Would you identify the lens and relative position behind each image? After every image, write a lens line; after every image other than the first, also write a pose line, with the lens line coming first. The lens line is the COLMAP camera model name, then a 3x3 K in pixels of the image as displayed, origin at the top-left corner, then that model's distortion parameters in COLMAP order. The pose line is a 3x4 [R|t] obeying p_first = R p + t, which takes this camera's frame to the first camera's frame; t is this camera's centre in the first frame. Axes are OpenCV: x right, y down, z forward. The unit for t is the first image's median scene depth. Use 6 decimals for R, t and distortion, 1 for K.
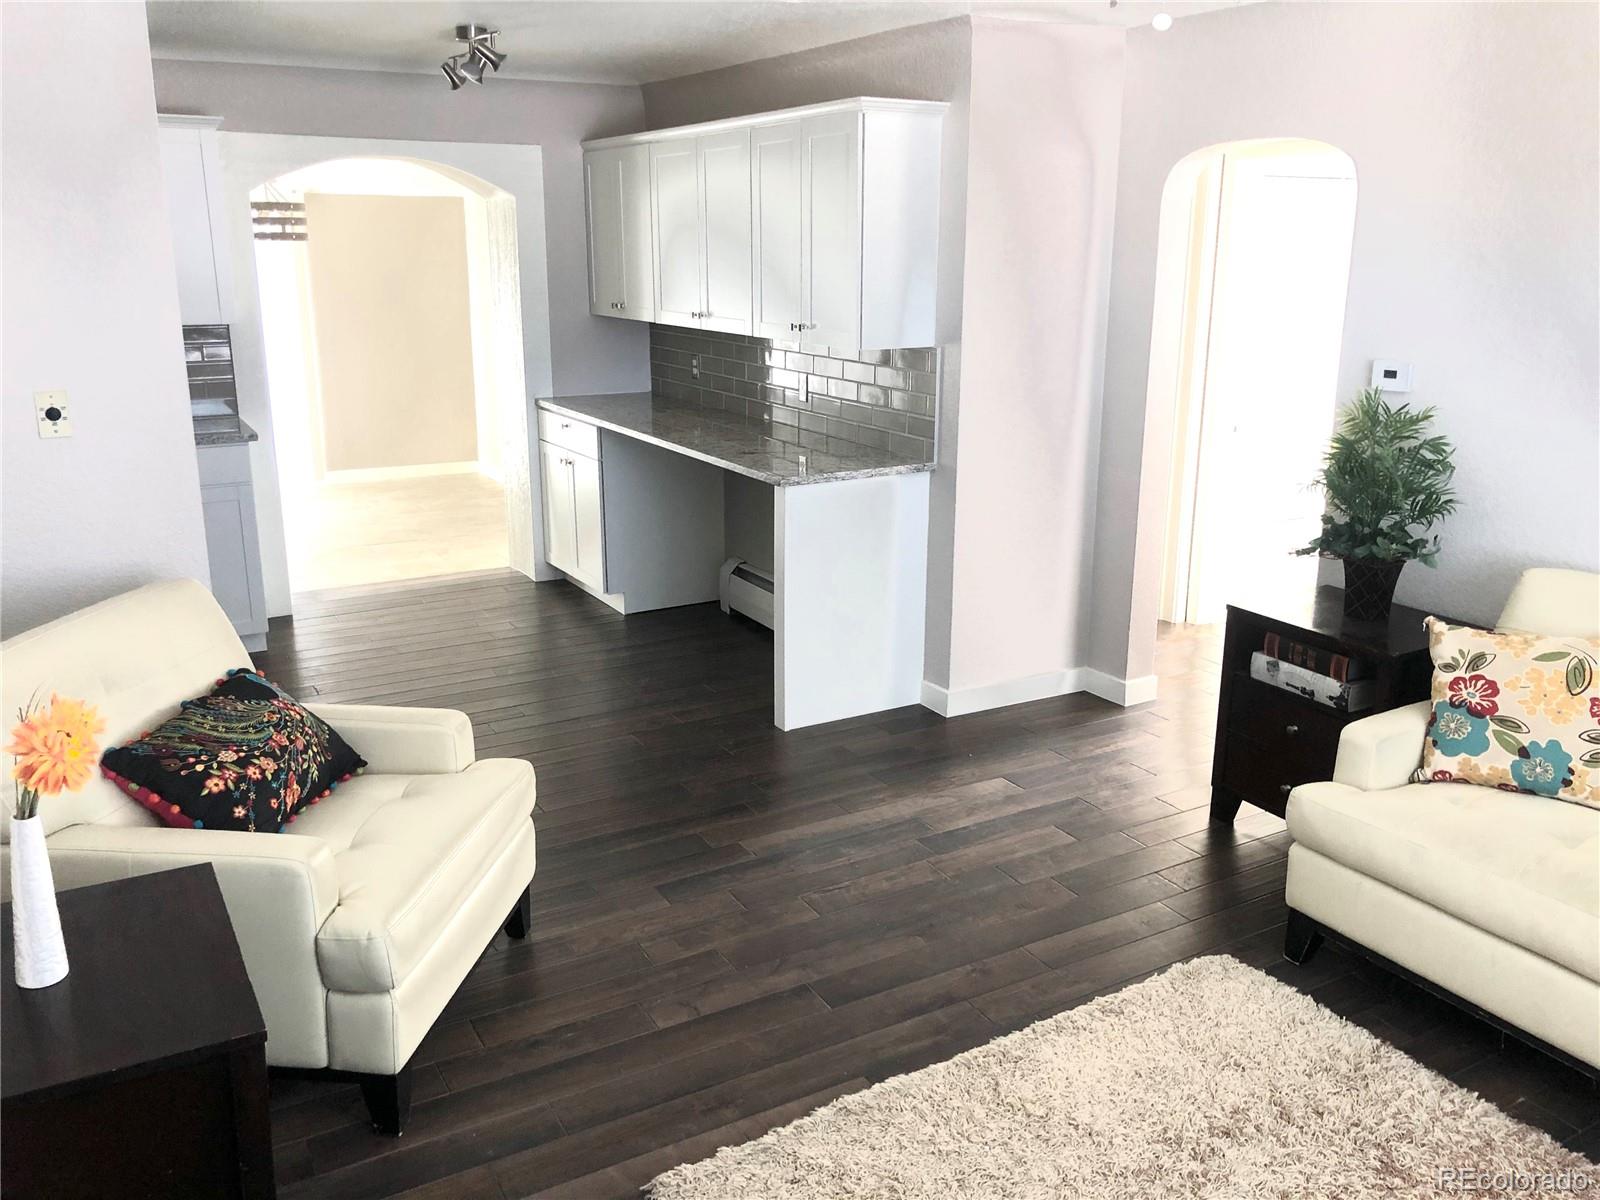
lens RADIAL K [[1323.8, 0, 800.9], [0, 1323.8, 599.1], [0, 0, 1]] dist [0.047763, 0.001987]
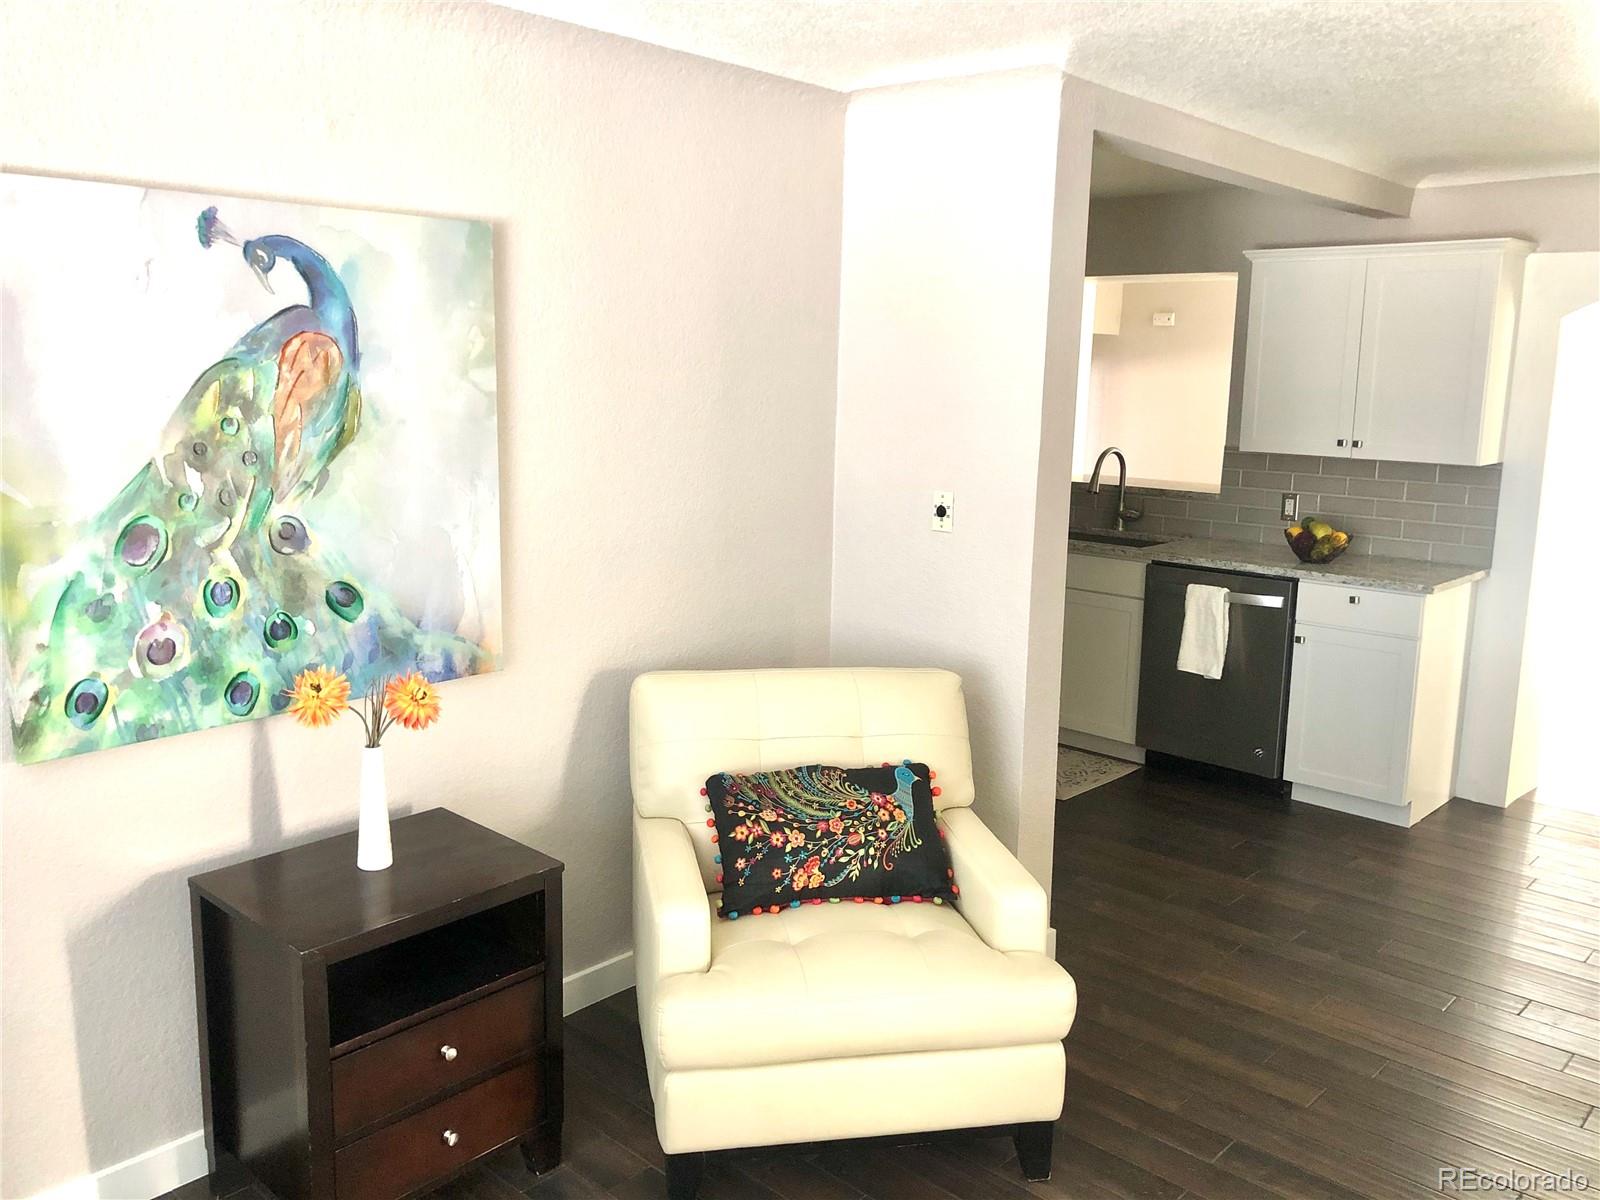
lens RADIAL K [[1323.8, 0, 800.5], [0, 1323.8, 596.2], [0, 0, 1]] dist [0.047763, 0.001987]
pose [[0.309707, 0.170653, -0.935393, 0.551999], [-0.275035, 0.957786, 0.083675, -0.149219], [0.910185, 0.231351, 0.343568, 0.594793]]
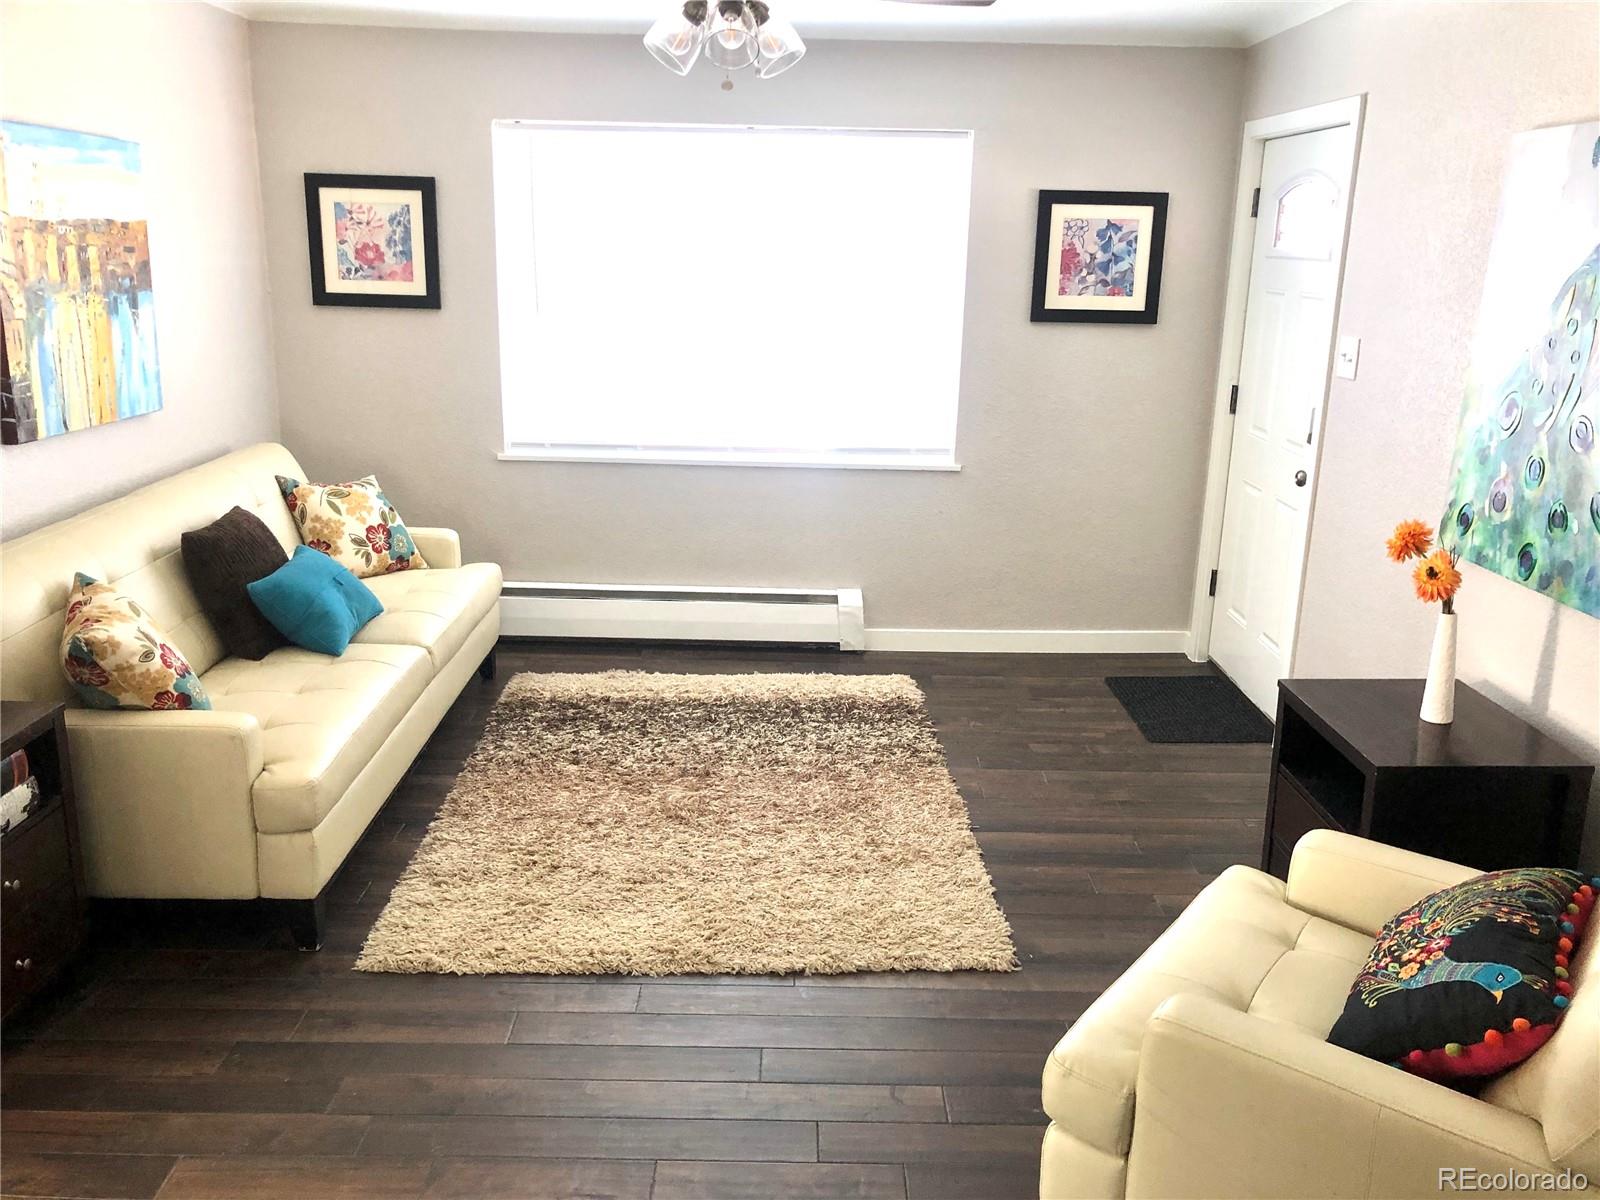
lens RADIAL K [[1323.8, 0, 798.8], [0, 1323.8, 598.0], [0, 0, 1]] dist [0.047763, 0.001987]
pose [[-0.871069, -0.147072, 0.468624, -0.412234], [0.113272, 0.868243, 0.483036, -0.457174], [-0.477921, 0.473840, -0.739640, 1.653005]]
